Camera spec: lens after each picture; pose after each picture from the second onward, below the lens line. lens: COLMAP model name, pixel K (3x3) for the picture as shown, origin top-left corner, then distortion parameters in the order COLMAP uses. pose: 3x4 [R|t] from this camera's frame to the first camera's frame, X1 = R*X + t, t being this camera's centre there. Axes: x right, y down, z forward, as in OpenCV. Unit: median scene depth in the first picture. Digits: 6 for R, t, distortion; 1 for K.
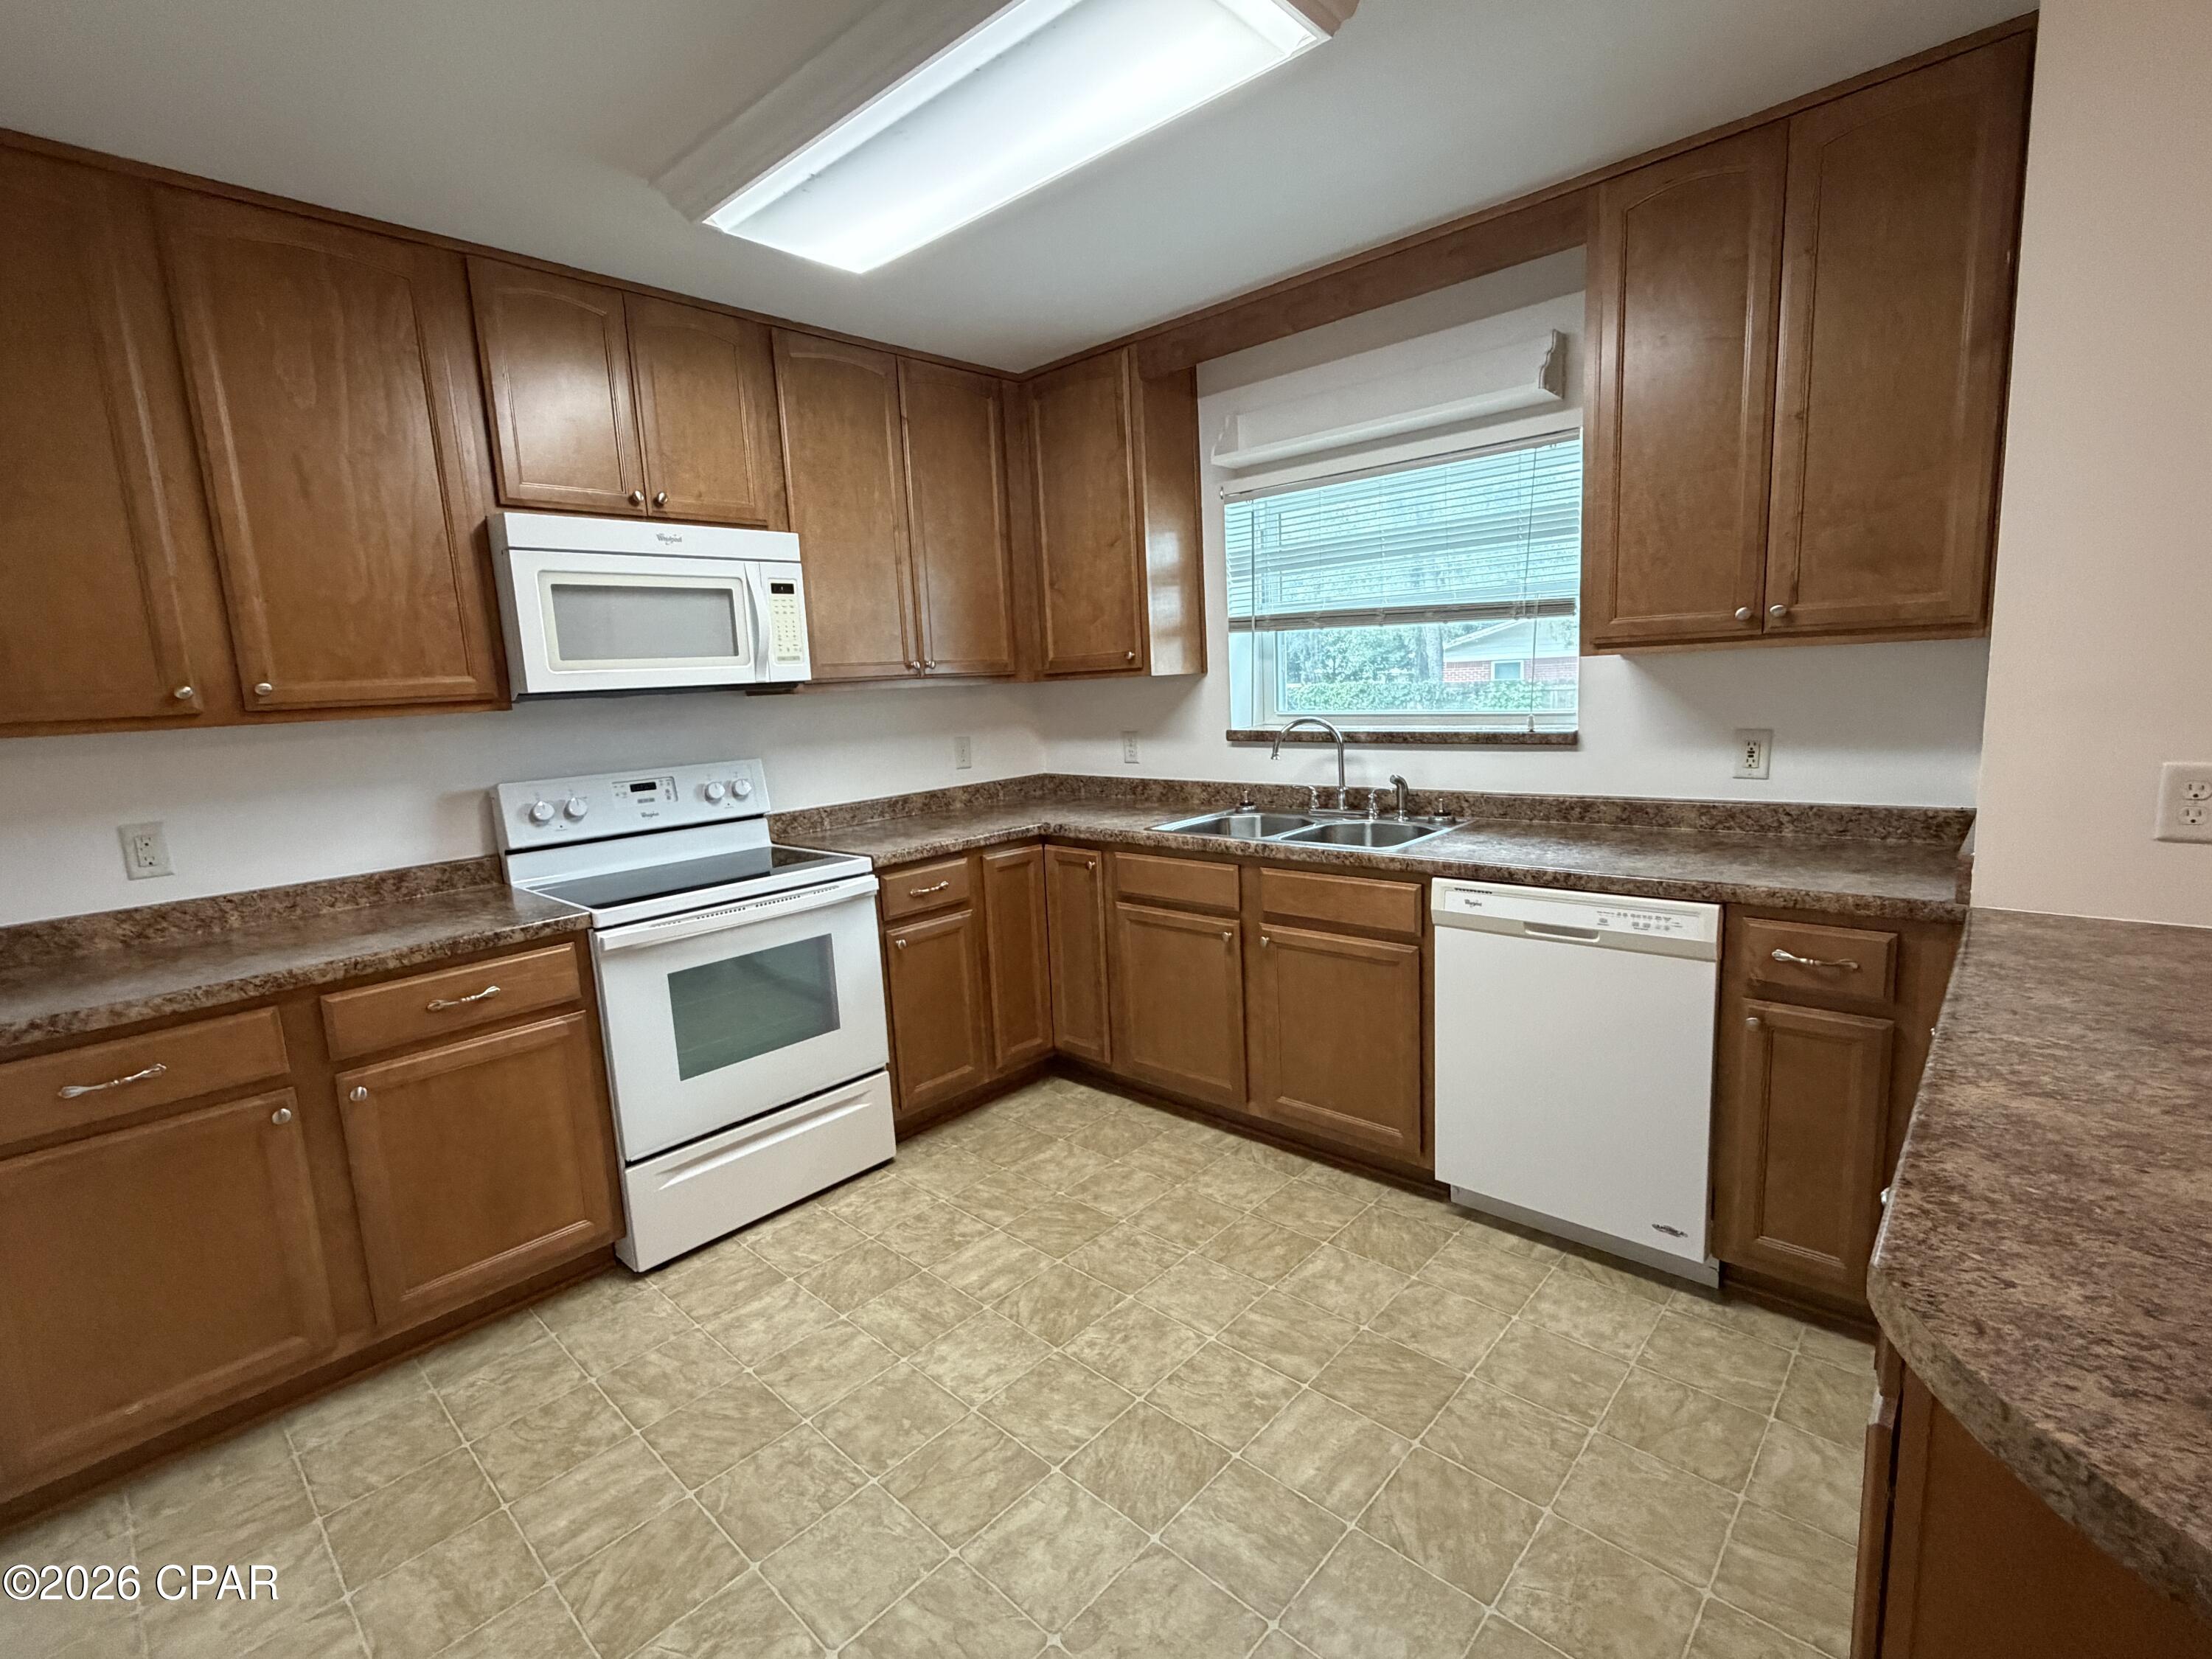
lens RADIAL K [[1010.1, 0, 1111.2], [0, 1010.1, 832.9], [0, 0, 1]] dist [0.000529, -0.000167]
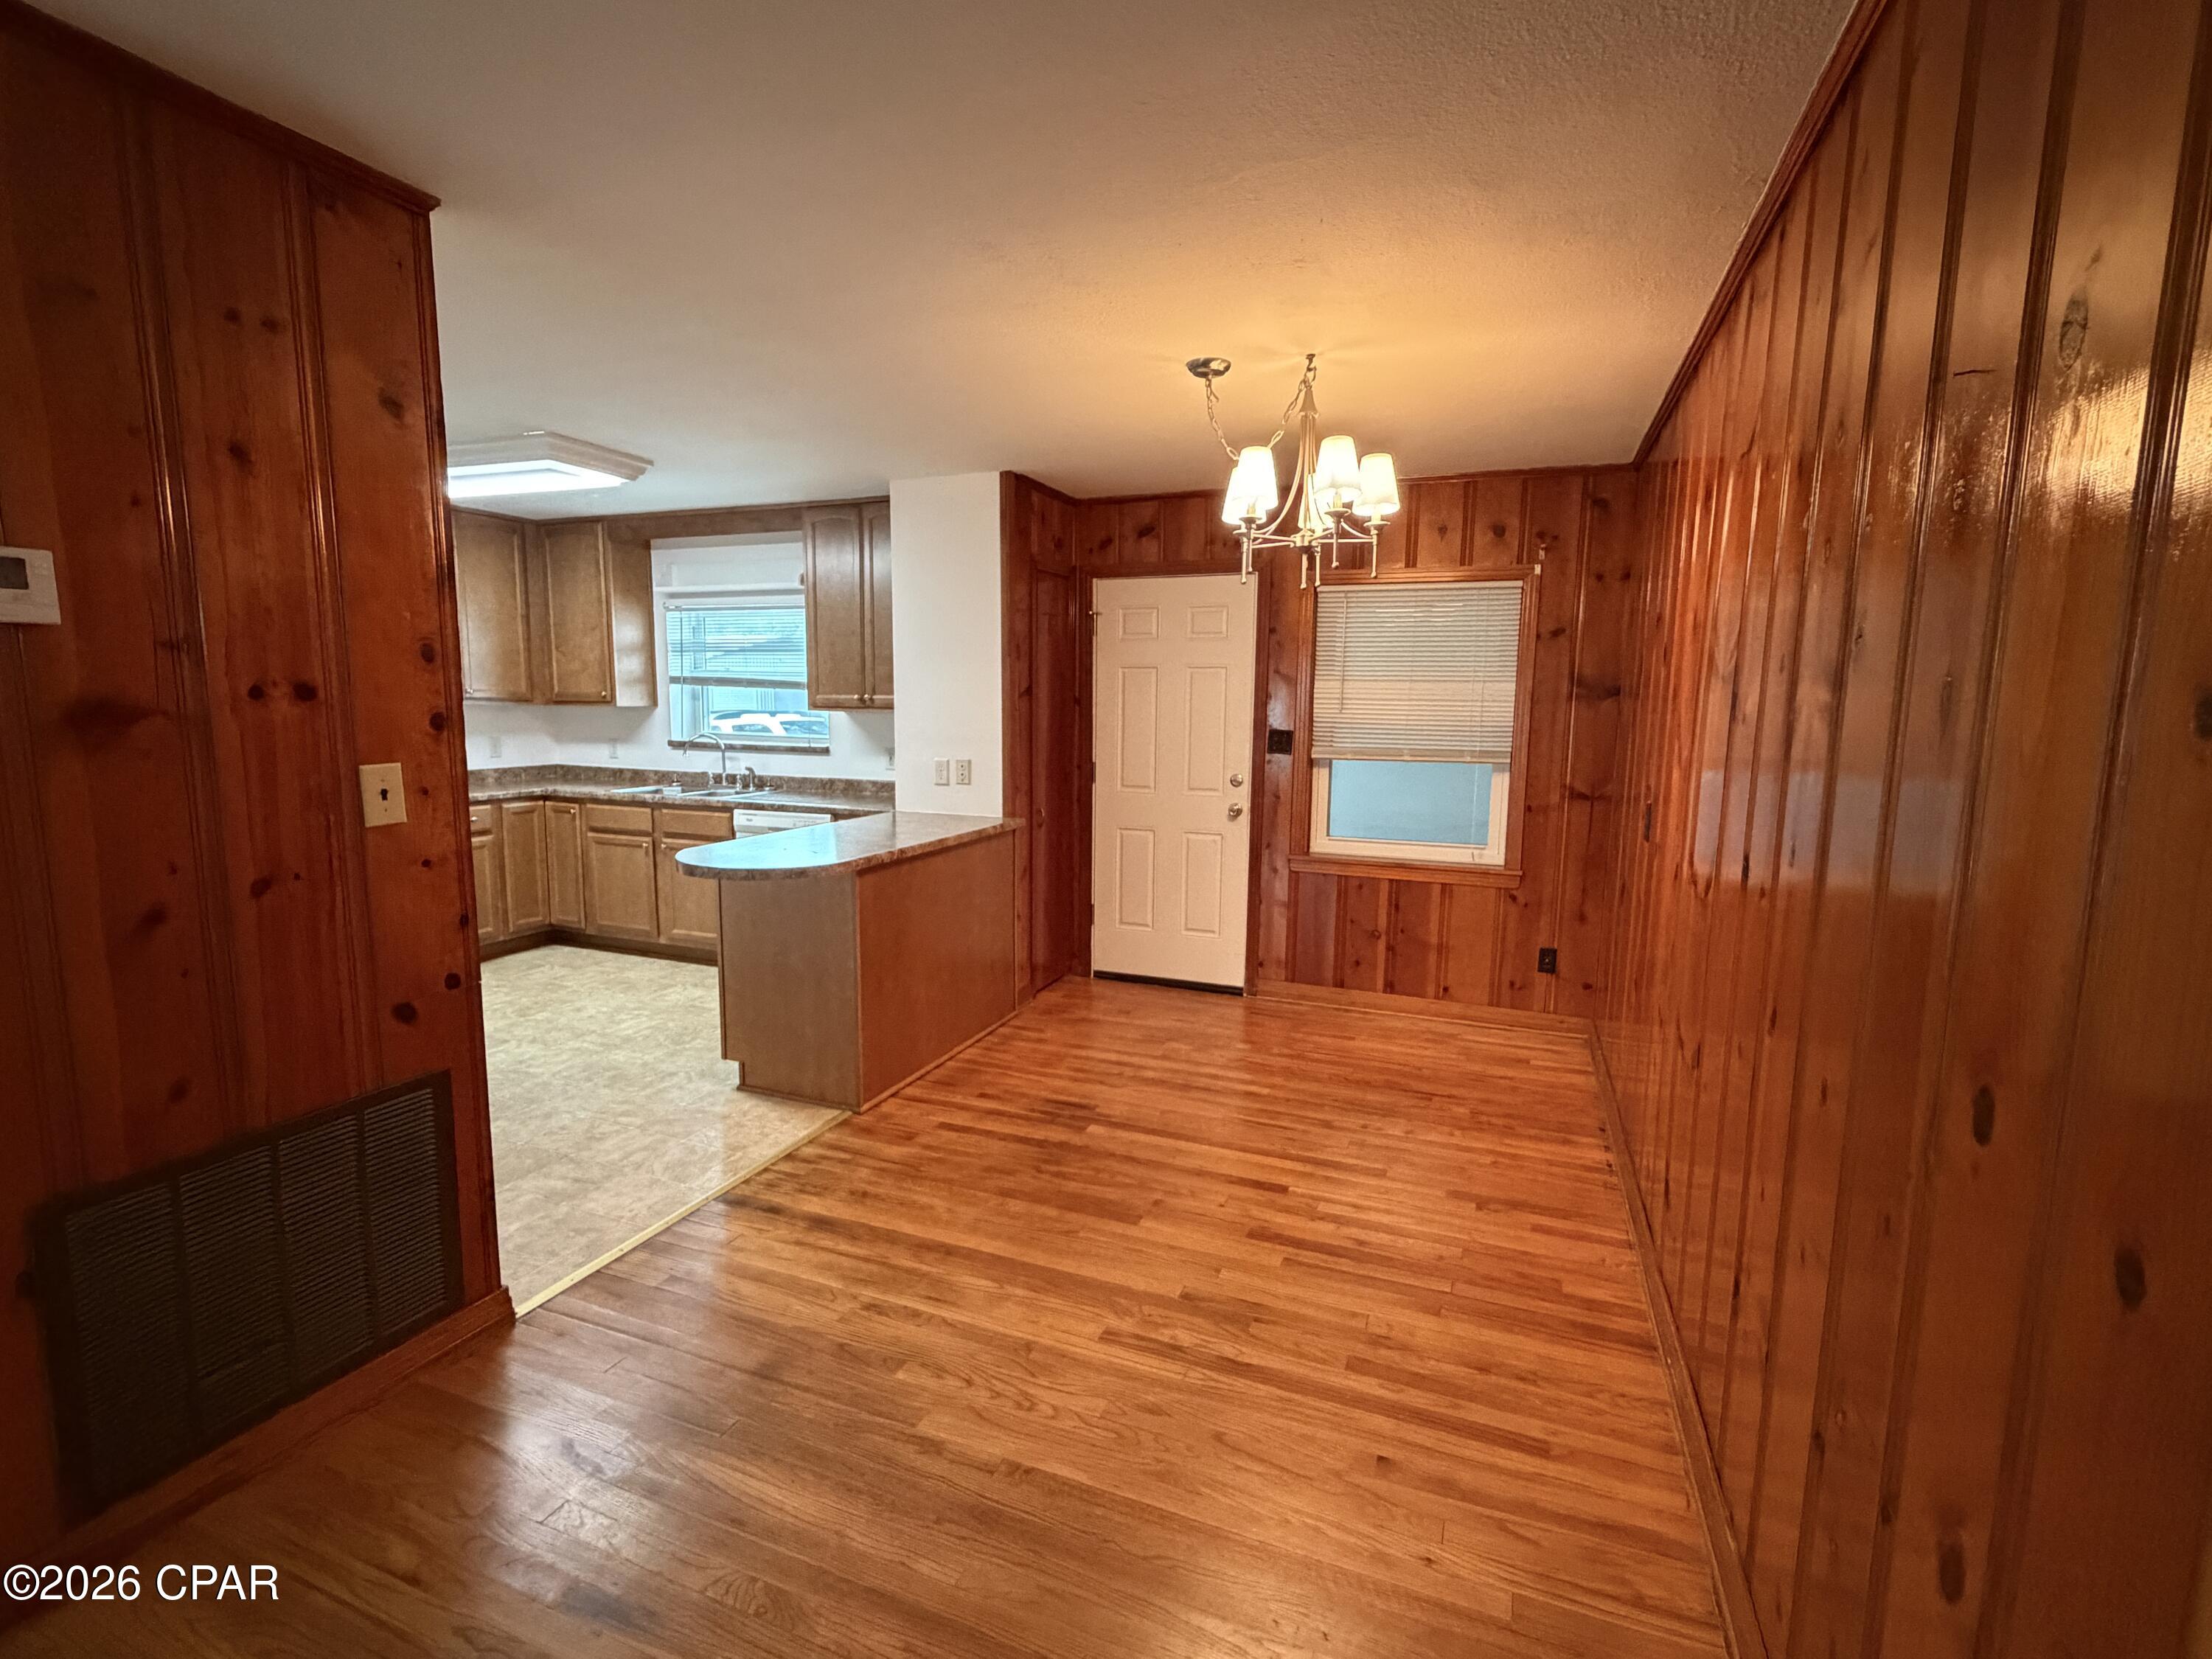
lens RADIAL K [[1010.1, 0, 1109.7], [0, 1010.1, 835.3], [0, 0, 1]] dist [0.000529, -0.000167]
pose [[0.932575, 0.015051, 0.360662, 0.221194], [-0.004778, 0.999558, -0.029357, 0.121454], [-0.360944, 0.025655, 0.932235, -0.986818]]
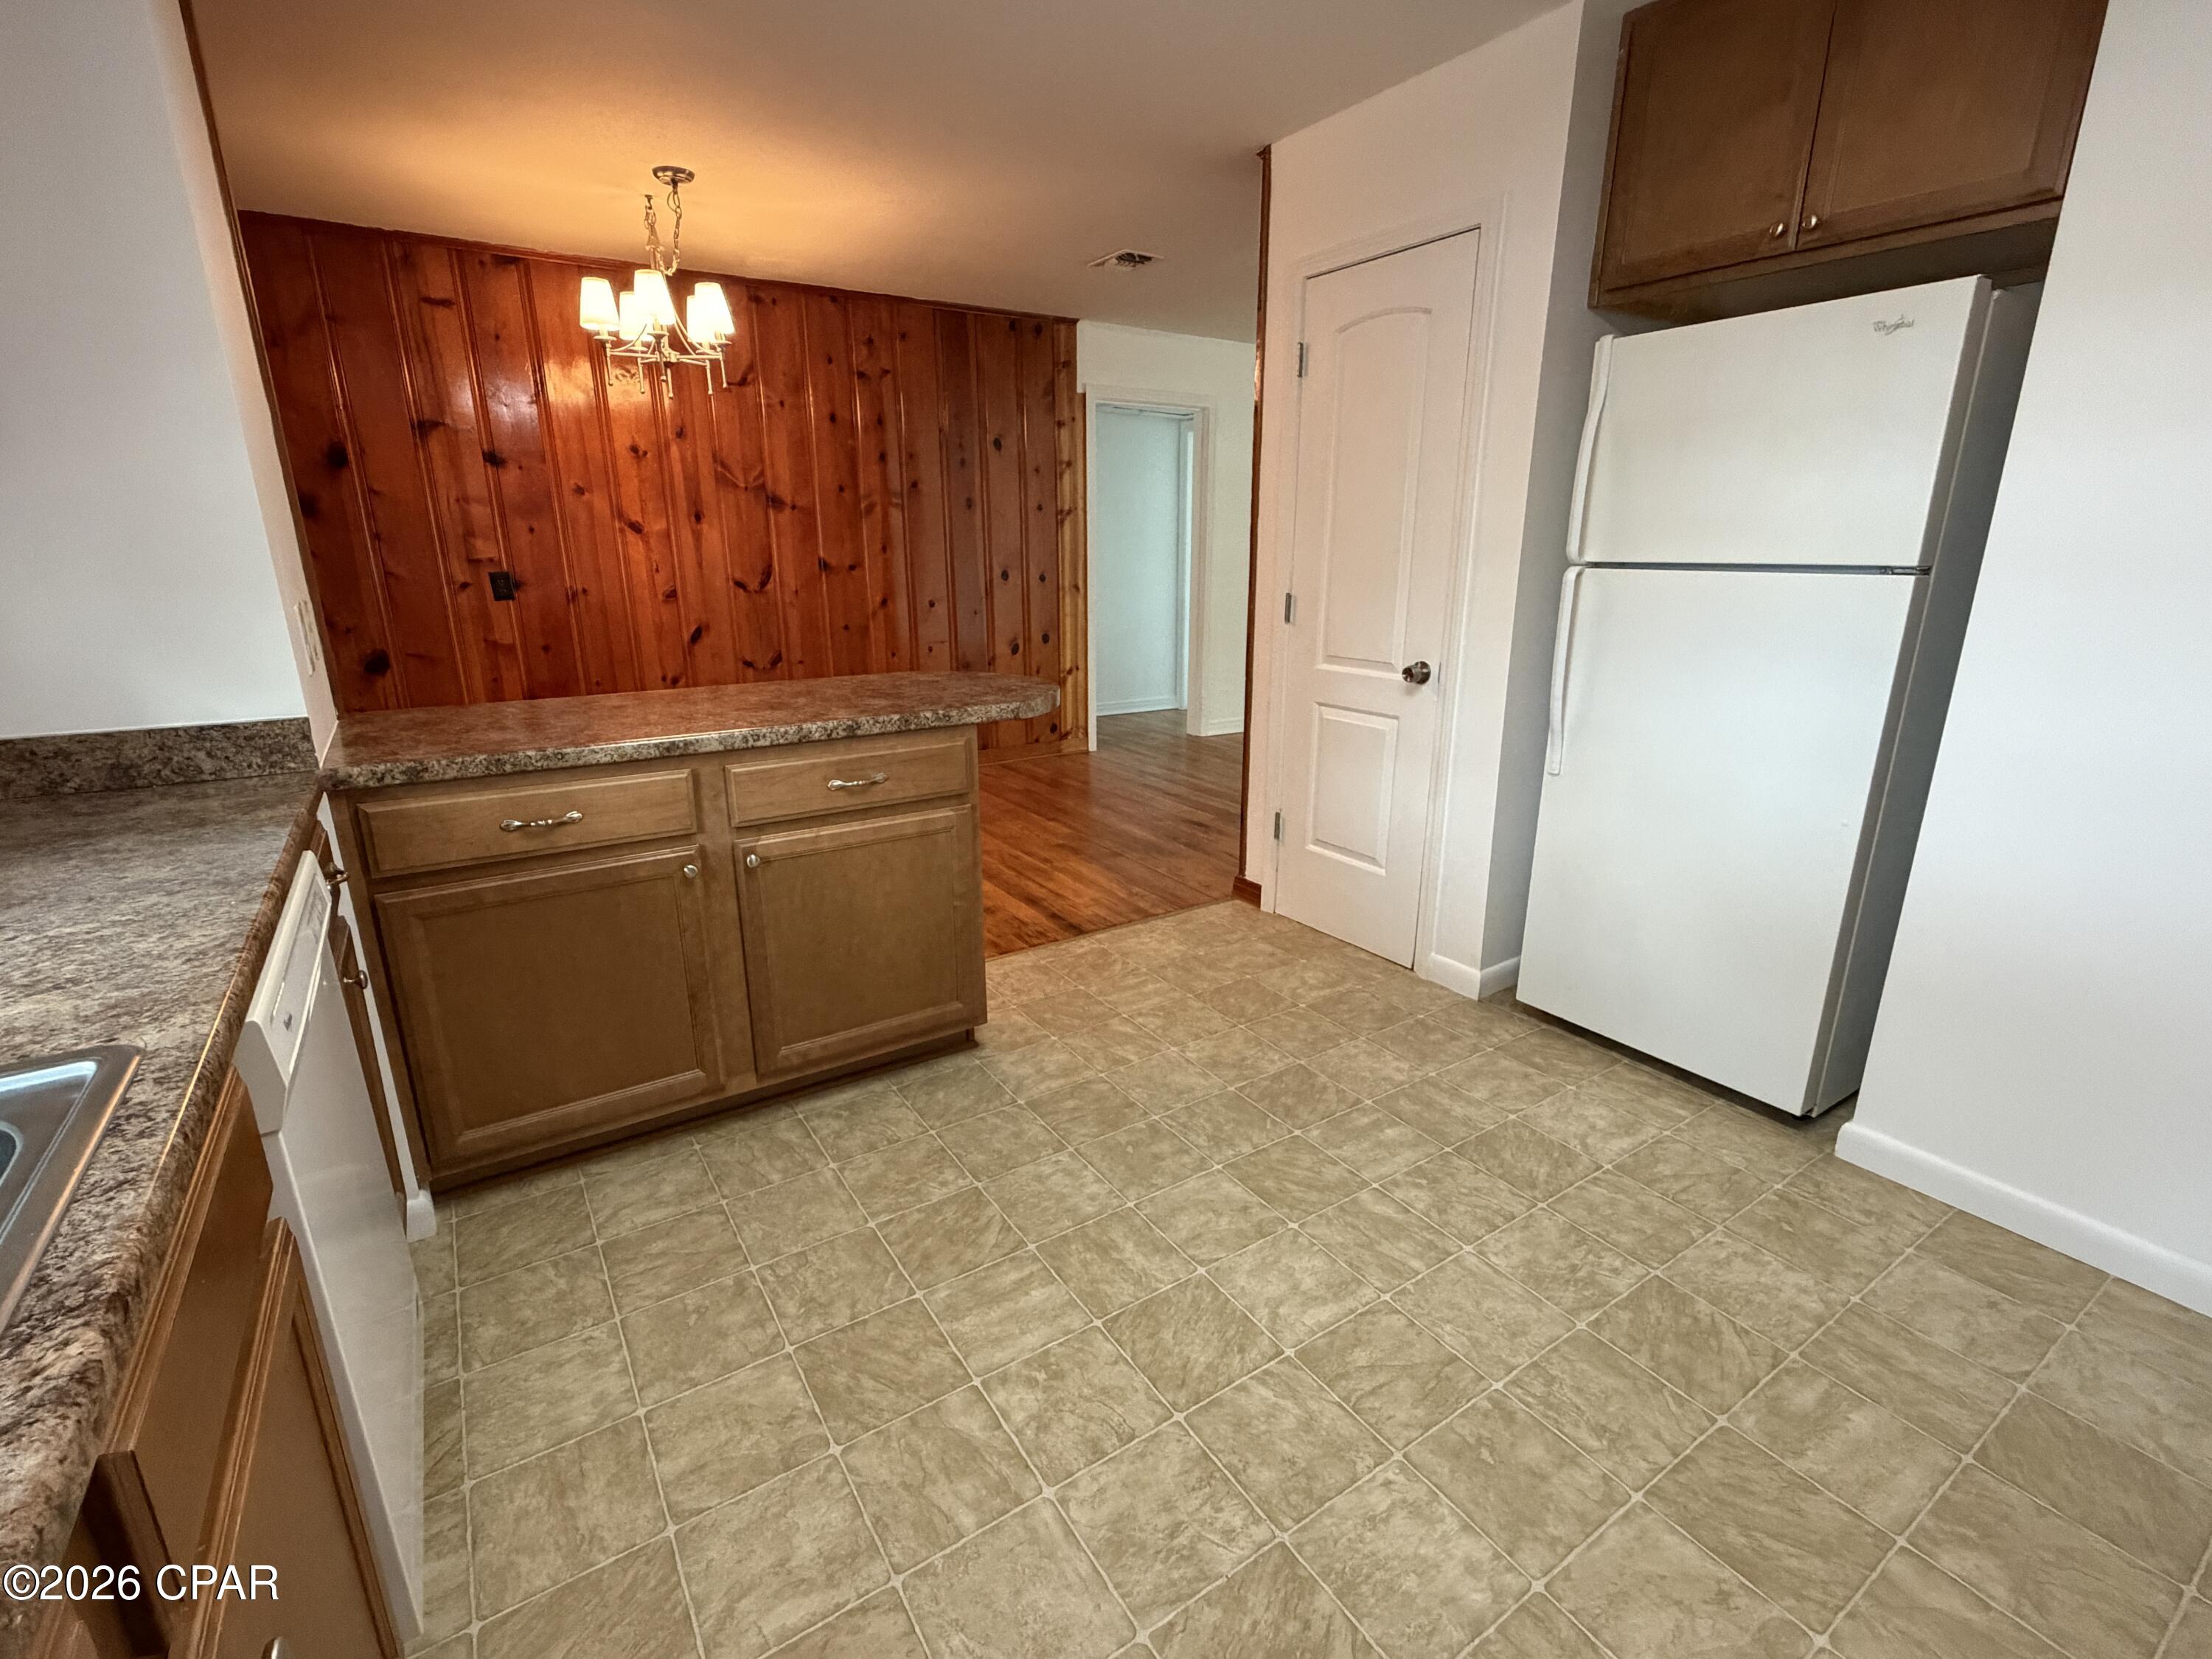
lens RADIAL K [[1010.1, 0, 1100.4], [0, 1010.1, 830.8], [0, 0, 1]] dist [0.000529, -0.000167]
pose [[-0.968246, -0.015253, 0.249532, -0.063283], [0.089513, 0.910808, 0.403009, -0.110505], [-0.233423, 0.412548, -0.880521, 0.948091]]
